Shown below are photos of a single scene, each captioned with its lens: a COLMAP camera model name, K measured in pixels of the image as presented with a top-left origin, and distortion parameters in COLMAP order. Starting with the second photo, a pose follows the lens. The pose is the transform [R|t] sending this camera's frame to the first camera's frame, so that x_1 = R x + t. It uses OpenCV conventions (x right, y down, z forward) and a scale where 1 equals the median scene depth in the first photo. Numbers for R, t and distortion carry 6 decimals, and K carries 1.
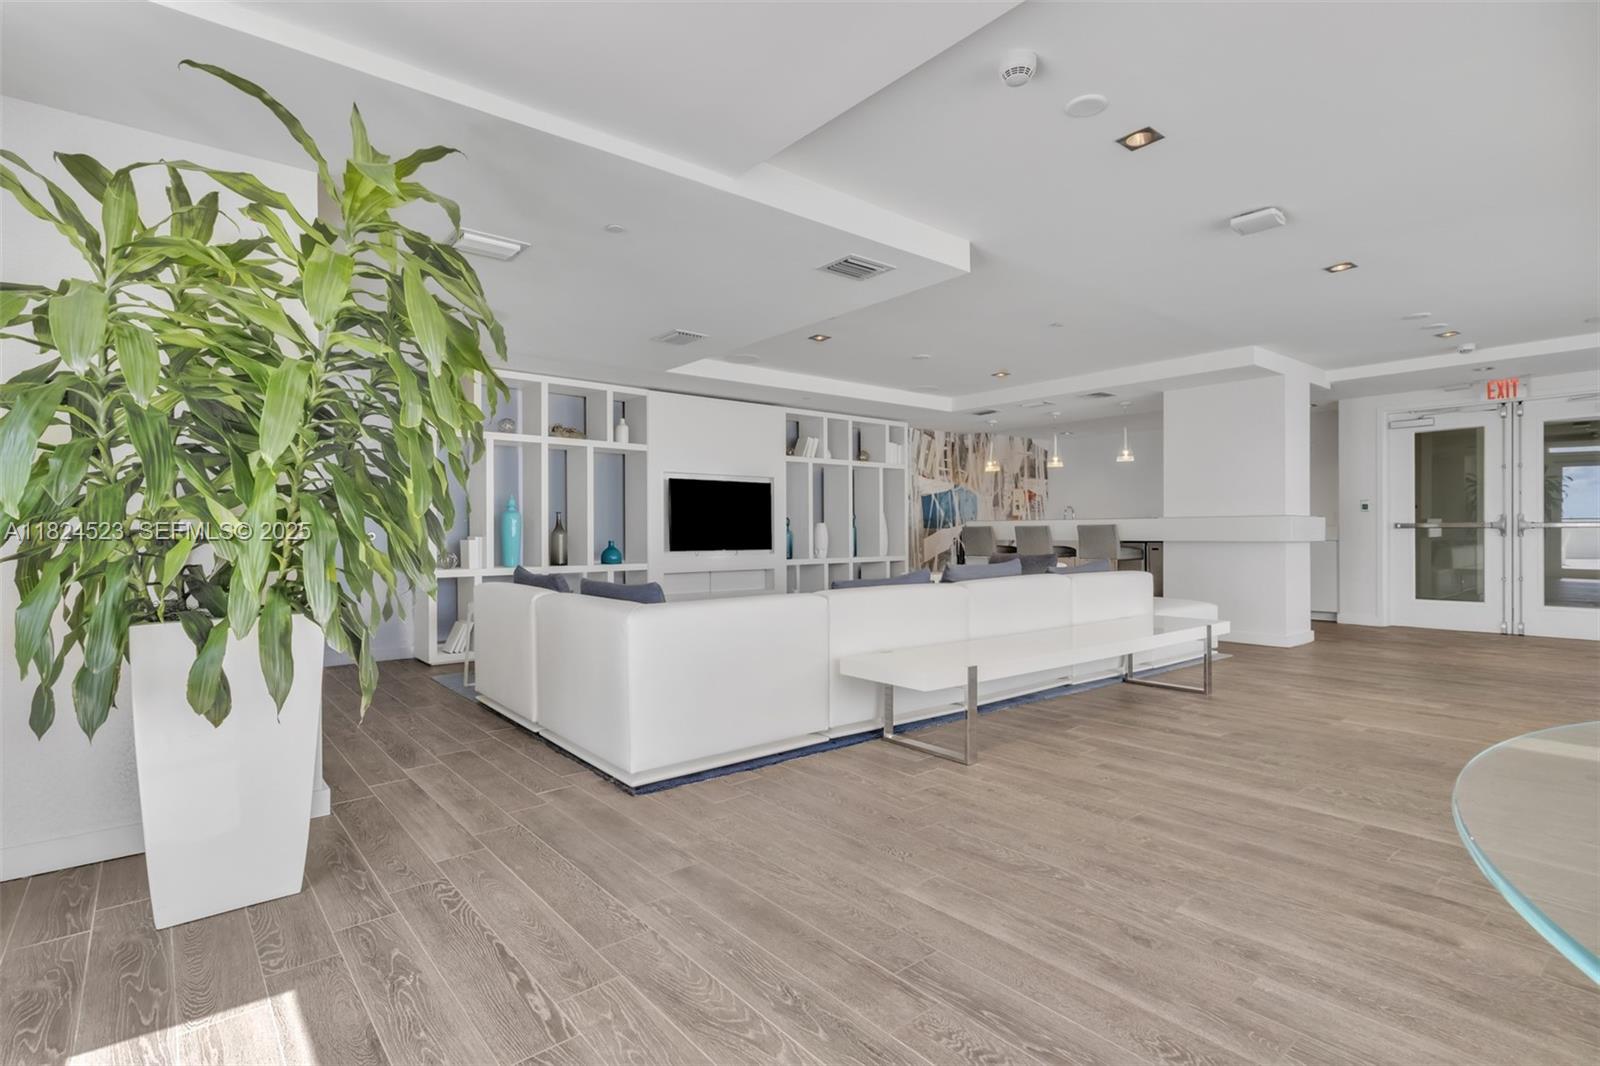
lens RADIAL K [[746.2, 0, 799.8], [0, 746.2, 530.9], [0, 0, 1]] dist [-0.000271, 0.000055]
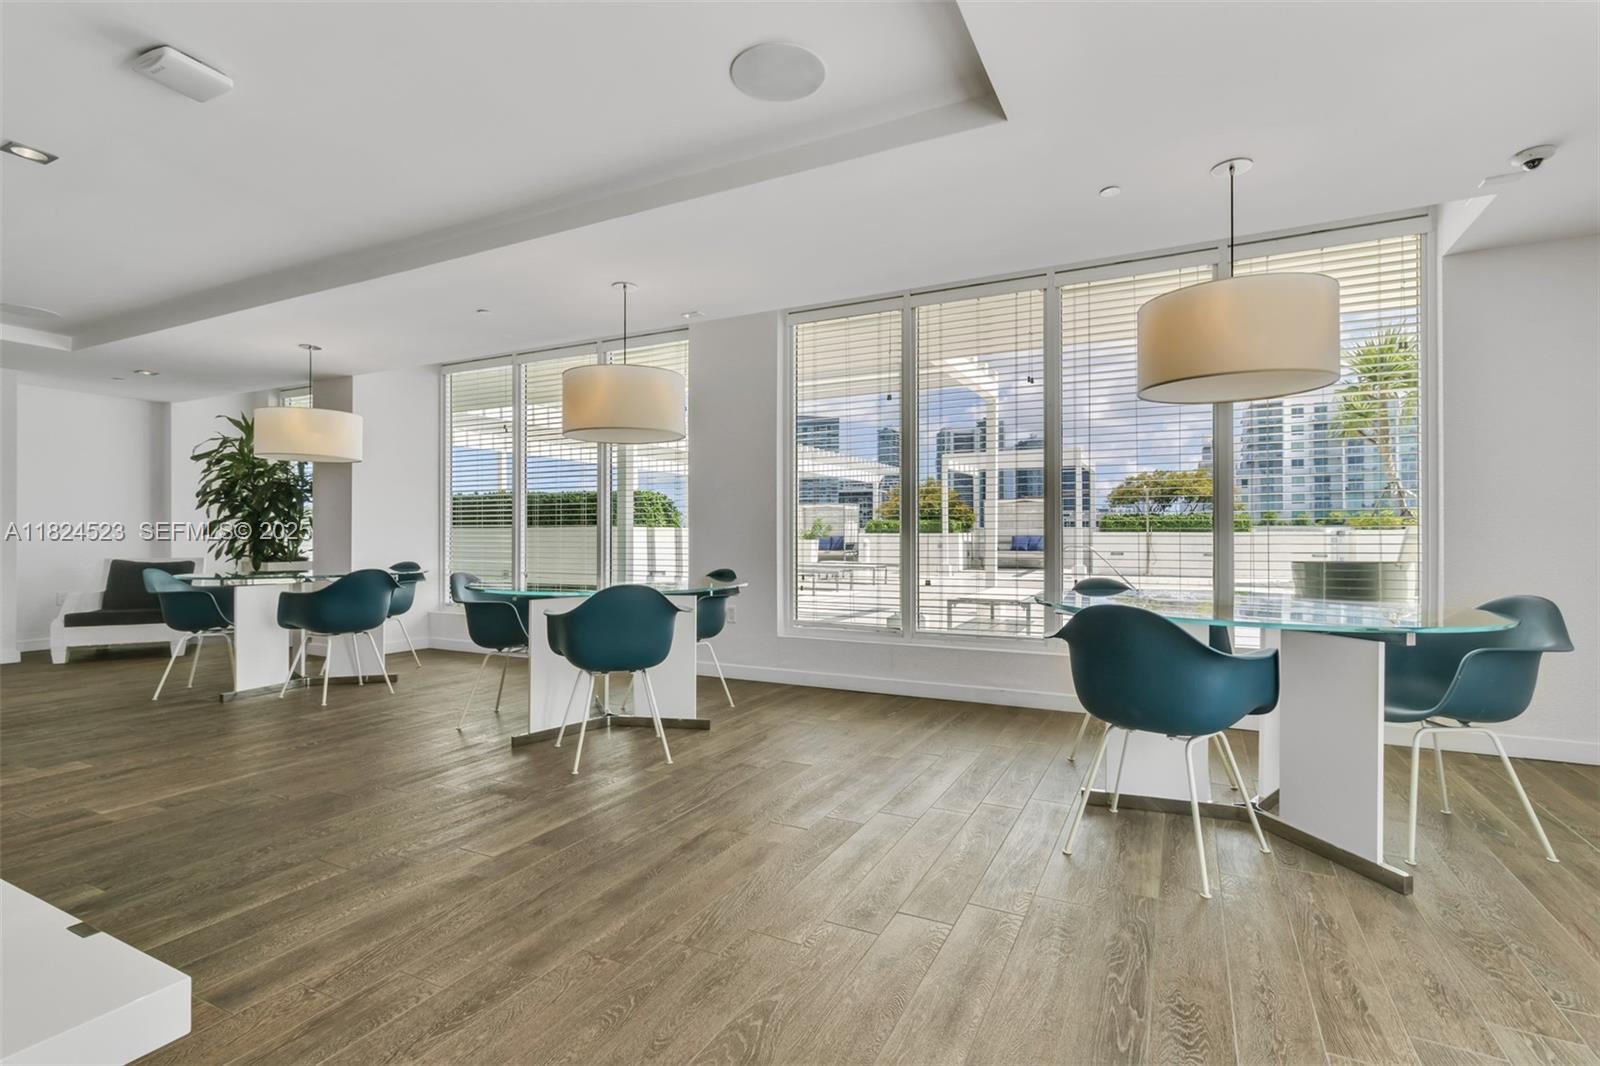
lens RADIAL K [[746.2, 0, 800.9], [0, 746.2, 535.4], [0, 0, 1]] dist [-0.000271, 0.000055]
pose [[-0.390357, 0.008501, 0.920624, -0.287711], [0.001485, 0.999962, -0.008604, 0.000141], [-0.920662, -0.001991, -0.390355, 1.064521]]
